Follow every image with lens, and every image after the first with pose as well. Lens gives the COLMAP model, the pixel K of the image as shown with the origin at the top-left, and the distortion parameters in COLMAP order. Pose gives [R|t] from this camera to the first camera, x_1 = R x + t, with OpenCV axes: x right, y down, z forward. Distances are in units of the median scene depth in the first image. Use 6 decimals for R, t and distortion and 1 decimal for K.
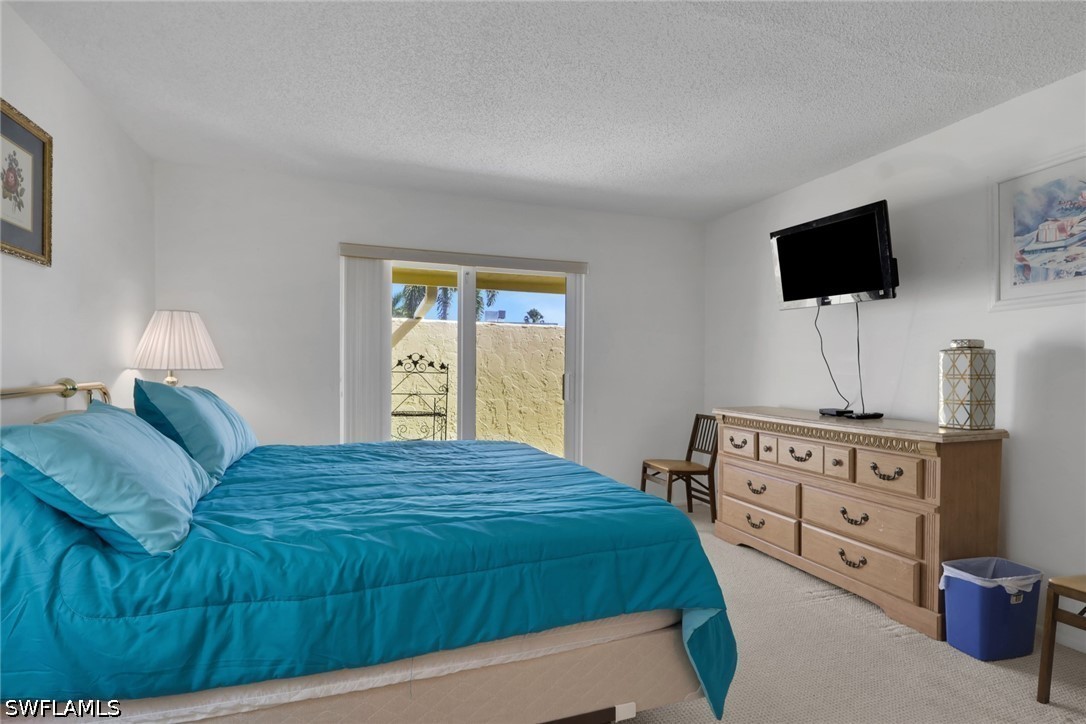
lens RADIAL K [[562.4, 0, 550.3], [0, 562.4, 371.4], [0, 0, 1]] dist [-0.000700, -0.001725]
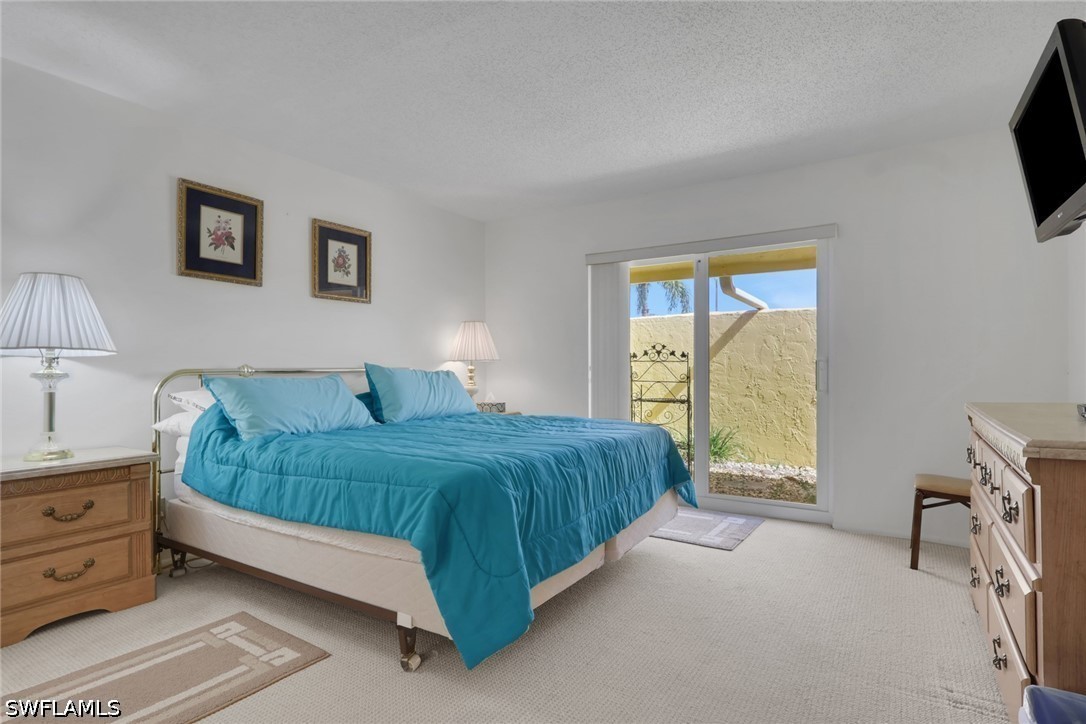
lens RADIAL K [[562.4, 0, 546.1], [0, 562.4, 356.5], [0, 0, 1]] dist [-0.000700, -0.001725]
pose [[0.617712, -0.027941, -0.785908, 0.683141], [0.006072, 0.999508, -0.030763, 0.035201], [0.786381, 0.014231, 0.617578, 0.247353]]
